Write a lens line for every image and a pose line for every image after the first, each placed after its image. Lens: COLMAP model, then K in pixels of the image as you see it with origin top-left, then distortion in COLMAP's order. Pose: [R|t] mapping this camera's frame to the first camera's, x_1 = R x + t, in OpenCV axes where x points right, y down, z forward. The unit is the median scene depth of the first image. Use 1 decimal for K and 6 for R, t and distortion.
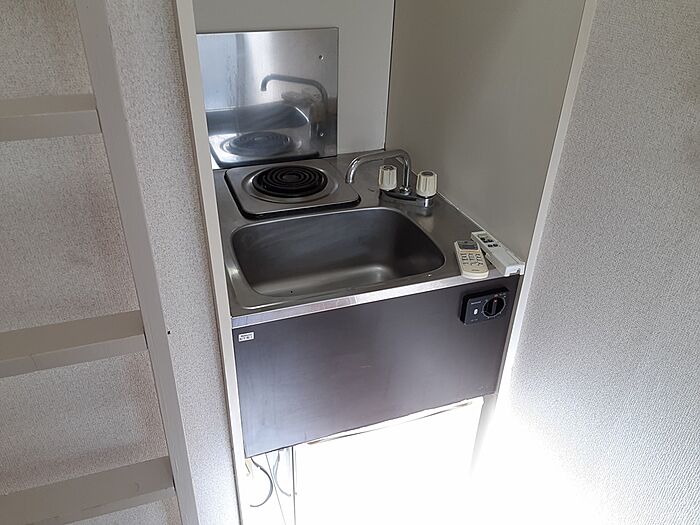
lens RADIAL K [[565.5, 0, 328.7], [0, 565.5, 264.0], [0, 0, 1]] dist [0.103163, -0.153771]
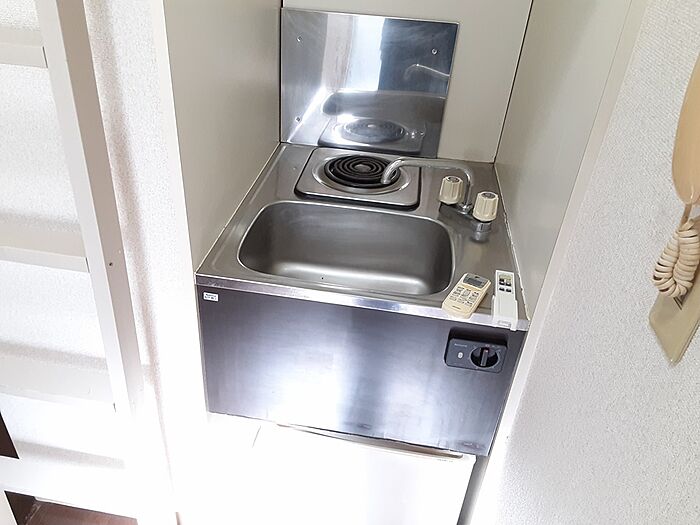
lens RADIAL K [[565.5, 0, 328.7], [0, 565.5, 264.0], [0, 0, 1]] dist [0.103163, -0.153771]
pose [[0.881984, 0.286787, -0.373977, 0.326984], [-0.282546, 0.956880, 0.067436, -0.047397], [0.377191, 0.046188, 0.924983, 0.090309]]
